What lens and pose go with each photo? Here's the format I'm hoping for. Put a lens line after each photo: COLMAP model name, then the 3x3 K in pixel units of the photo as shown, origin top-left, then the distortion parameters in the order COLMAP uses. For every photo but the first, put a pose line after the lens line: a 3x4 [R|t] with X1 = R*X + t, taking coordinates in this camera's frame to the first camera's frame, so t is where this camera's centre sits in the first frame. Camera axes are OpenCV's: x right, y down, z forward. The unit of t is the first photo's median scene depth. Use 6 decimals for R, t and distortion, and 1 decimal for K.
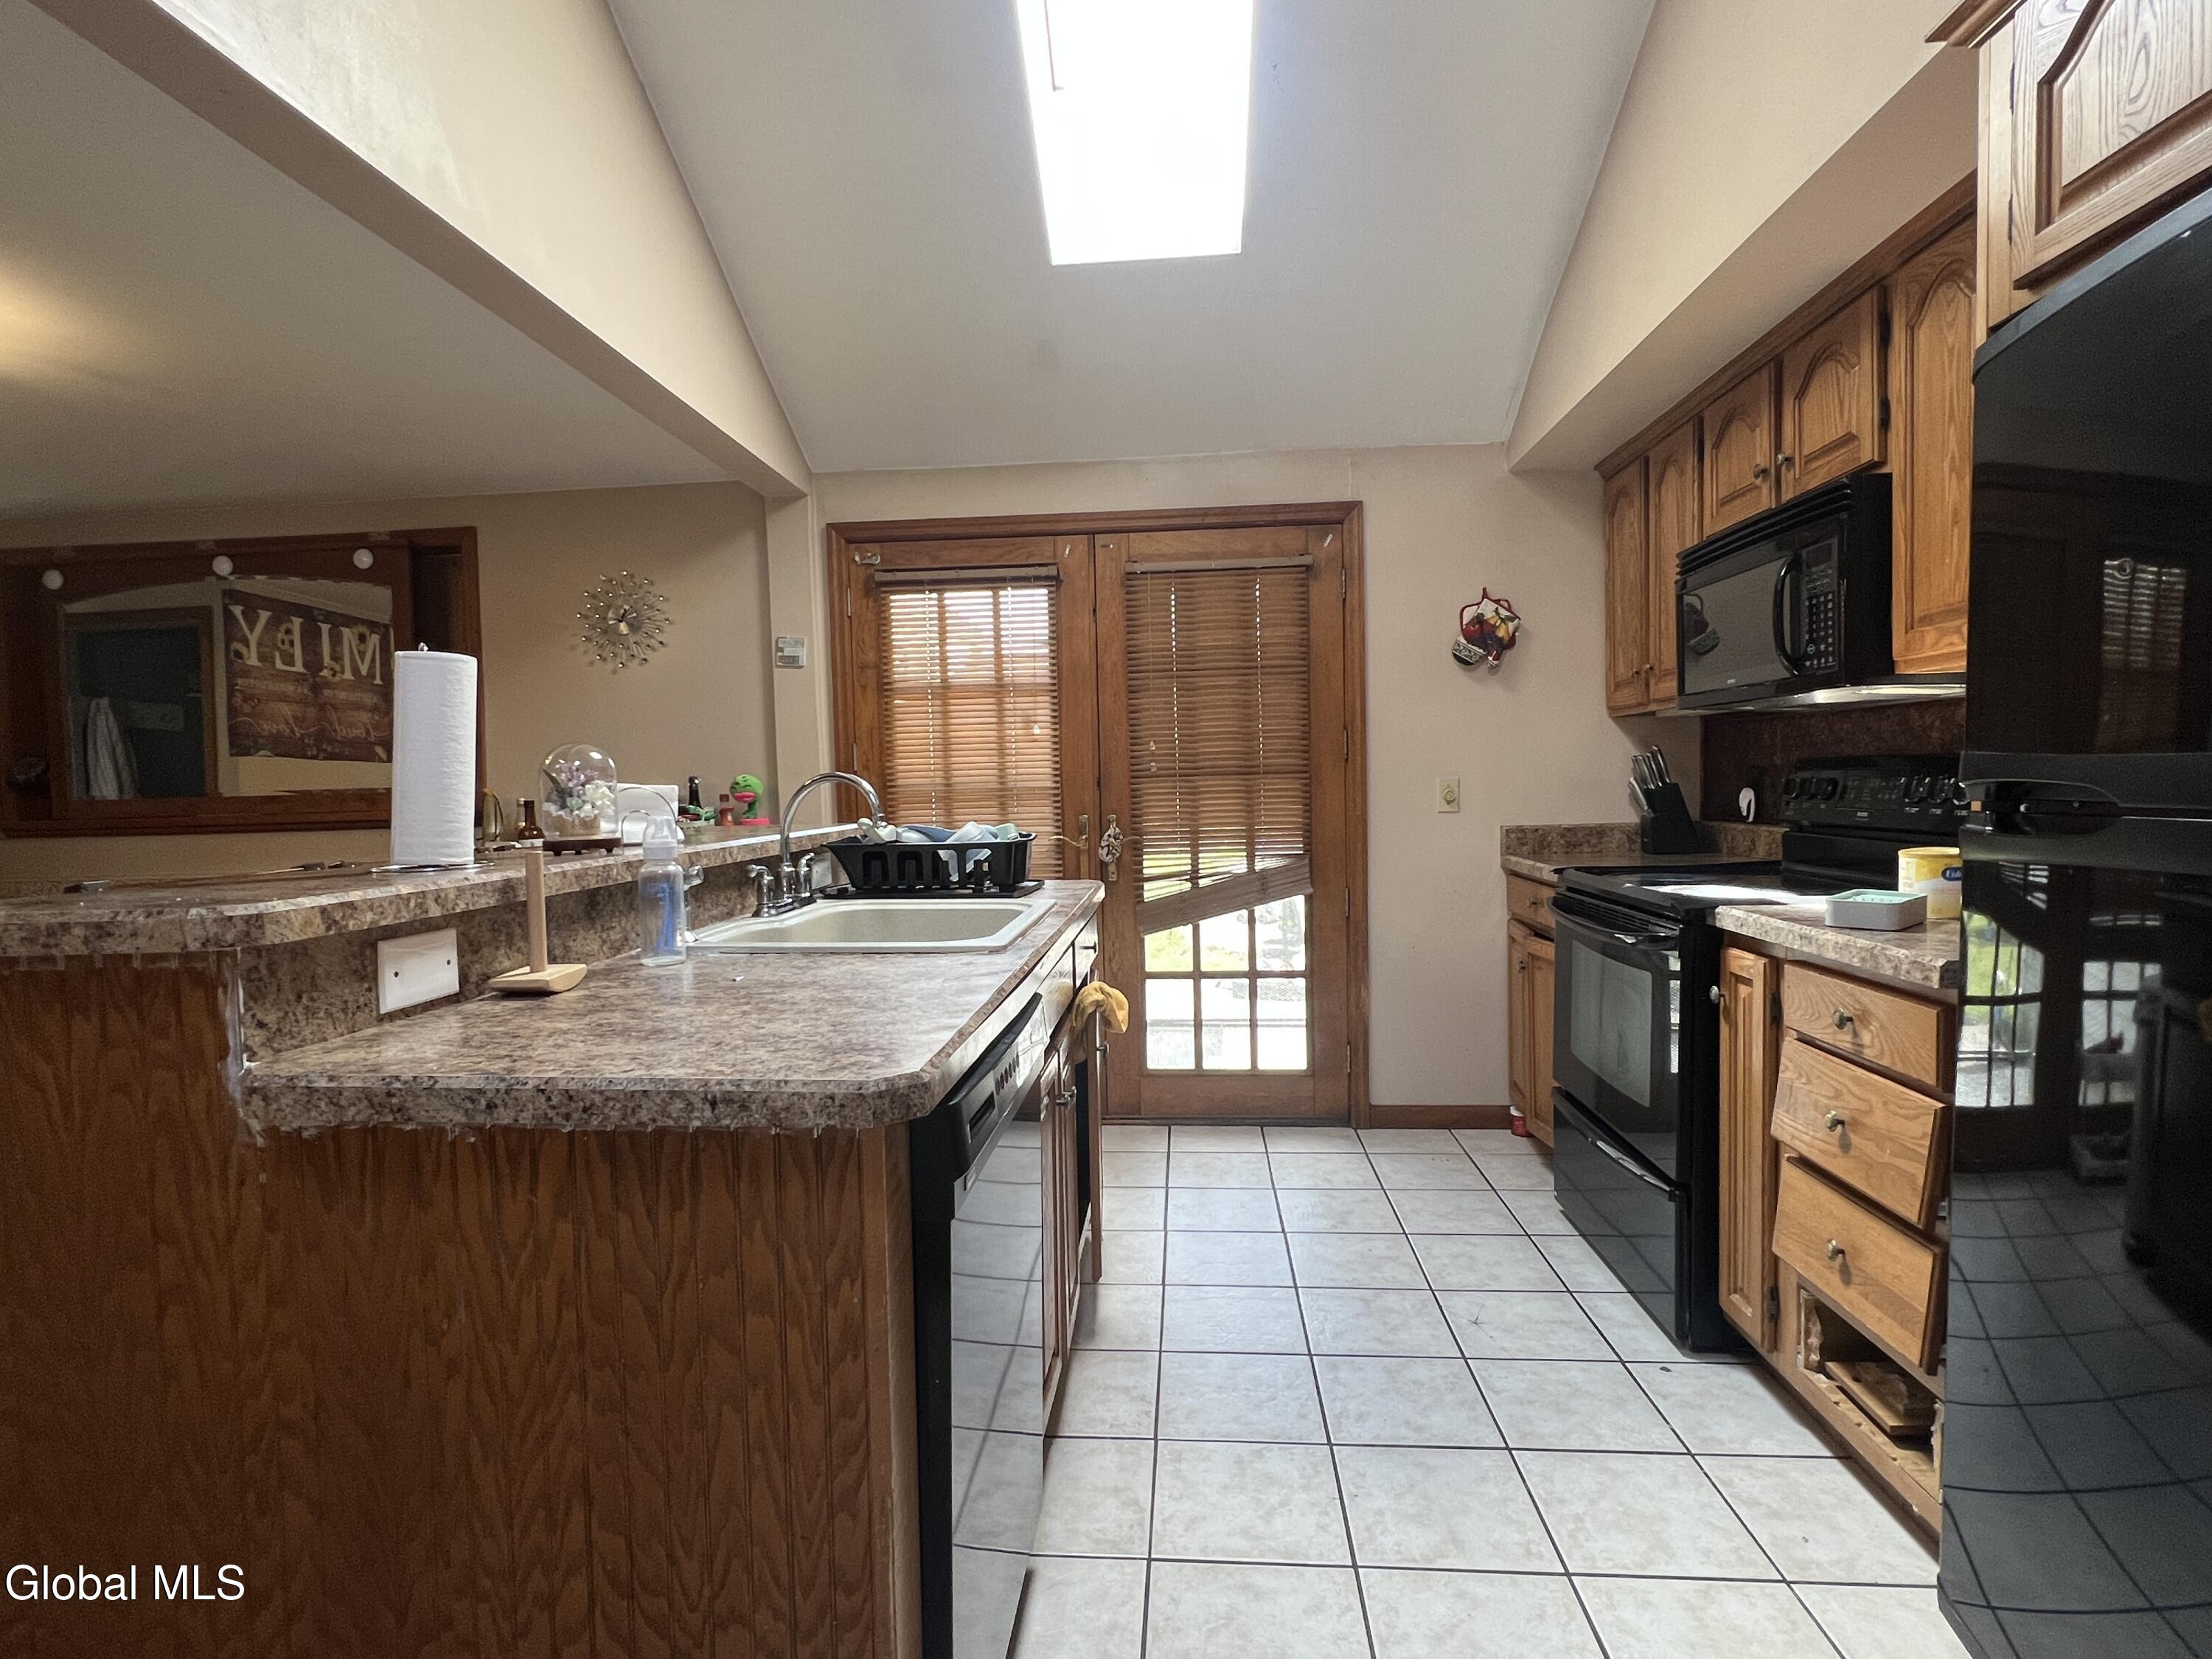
lens RADIAL K [[1122.9, 0, 1096.1], [0, 1122.9, 831.6], [0, 0, 1]] dist [0.015378, 0.000886]
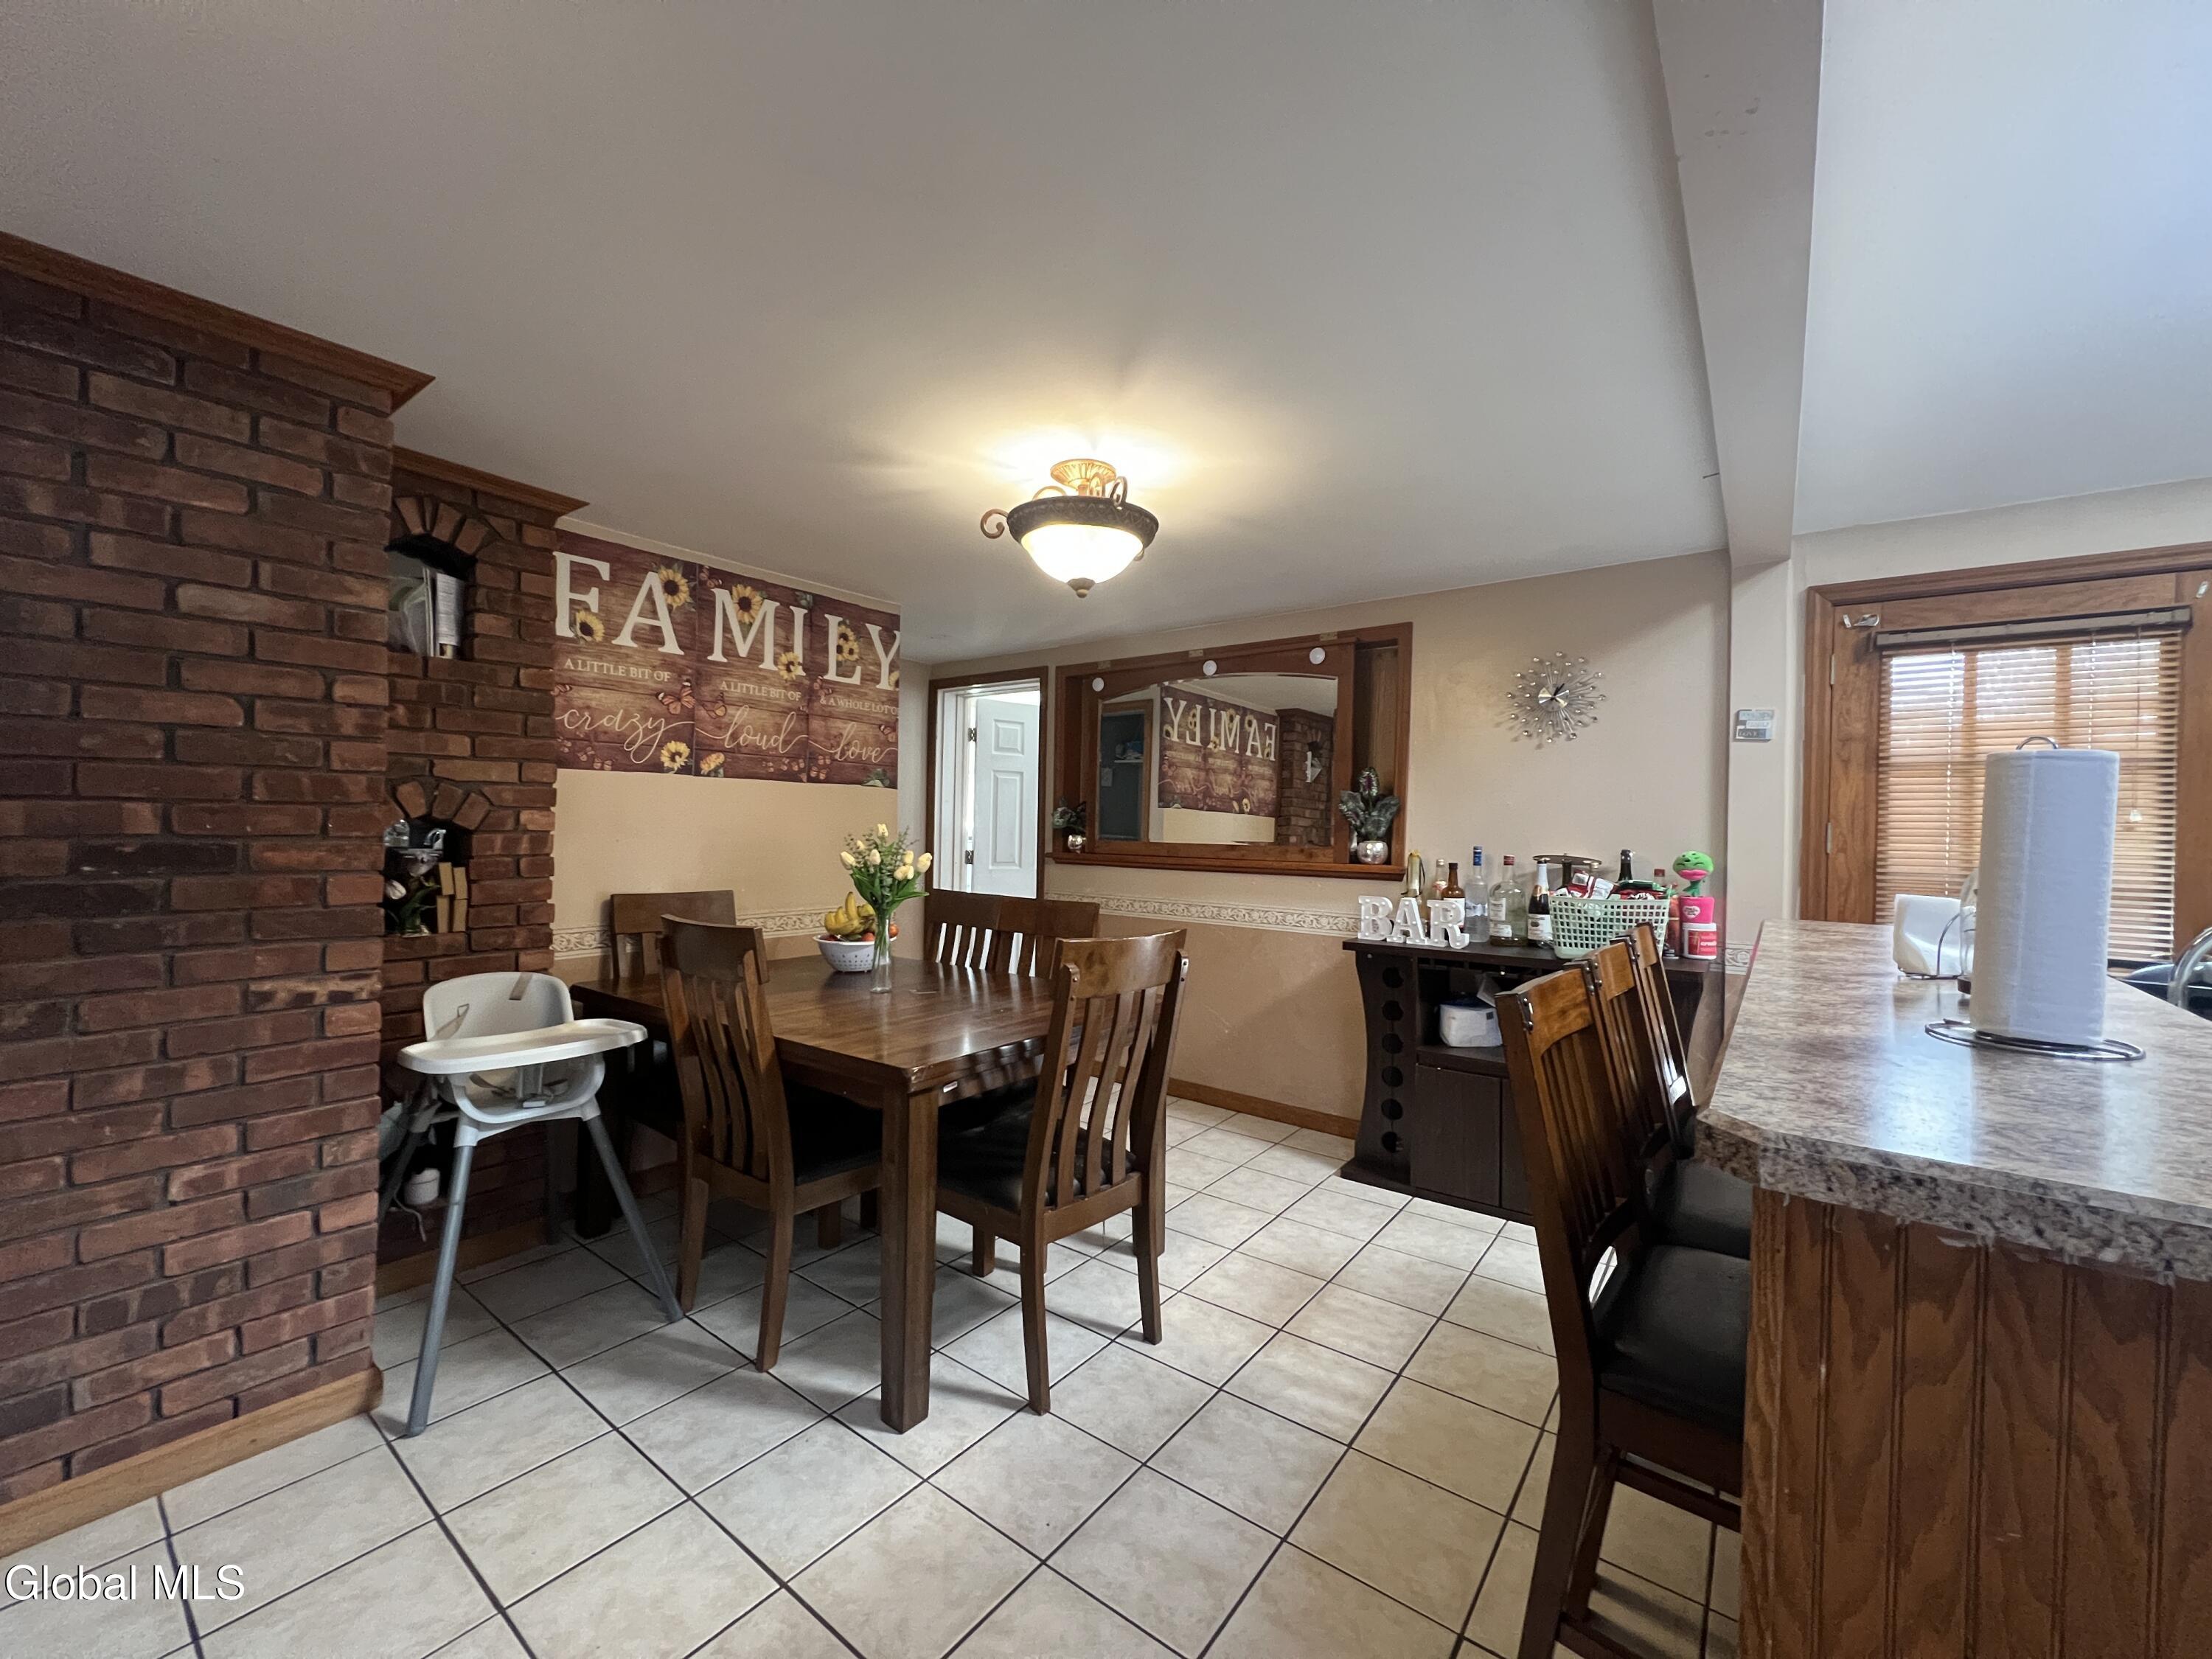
lens RADIAL K [[894.4, 0, 1110.9], [0, 894.4, 827.8], [0, 0, 1]] dist [0.005809, 0.000679]
pose [[0.850058, 0.043259, -0.524910, -0.323615], [-0.062780, 0.997838, -0.019434, -0.023600], [0.522935, 0.049473, 0.850936, 0.073075]]
